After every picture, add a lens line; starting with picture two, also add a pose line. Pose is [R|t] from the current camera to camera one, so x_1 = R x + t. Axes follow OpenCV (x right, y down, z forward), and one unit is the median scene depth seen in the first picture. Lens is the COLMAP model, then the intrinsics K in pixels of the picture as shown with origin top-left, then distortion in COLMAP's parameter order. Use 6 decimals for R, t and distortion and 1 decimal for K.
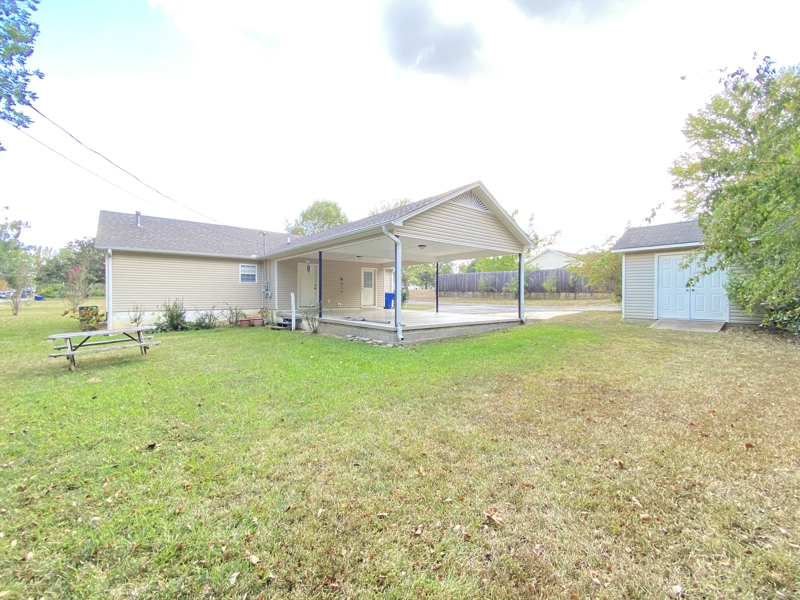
lens RADIAL K [[325.5, 0, 382.9], [0, 325.5, 299.6], [0, 0, 1]] dist [-0.052453, -0.000858]
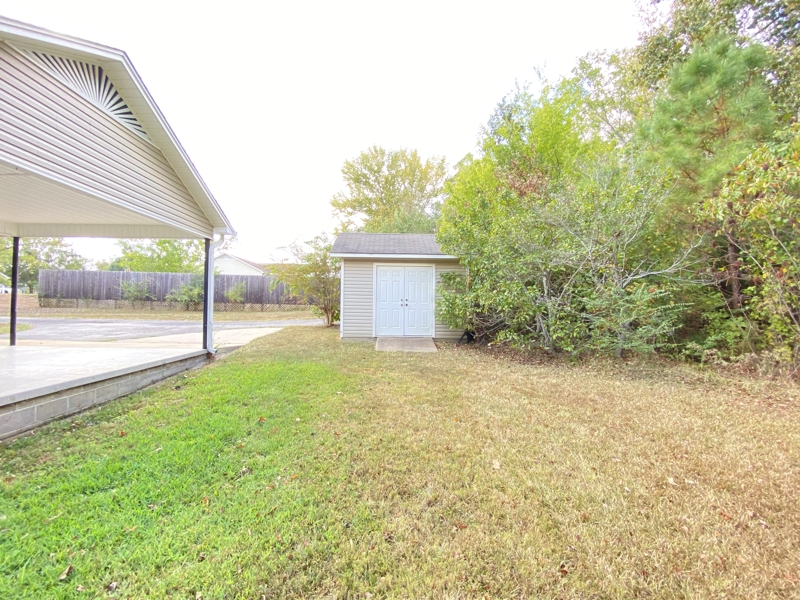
lens RADIAL K [[342.3, 0, 396.5], [0, 342.3, 299.2], [0, 0, 1]] dist [0.035568, -0.029396]
pose [[0.583504, 0.023612, 0.811767, 0.113580], [-0.000171, 0.999581, -0.028953, -0.014480], [-0.812110, 0.016756, 0.583264, 0.342093]]
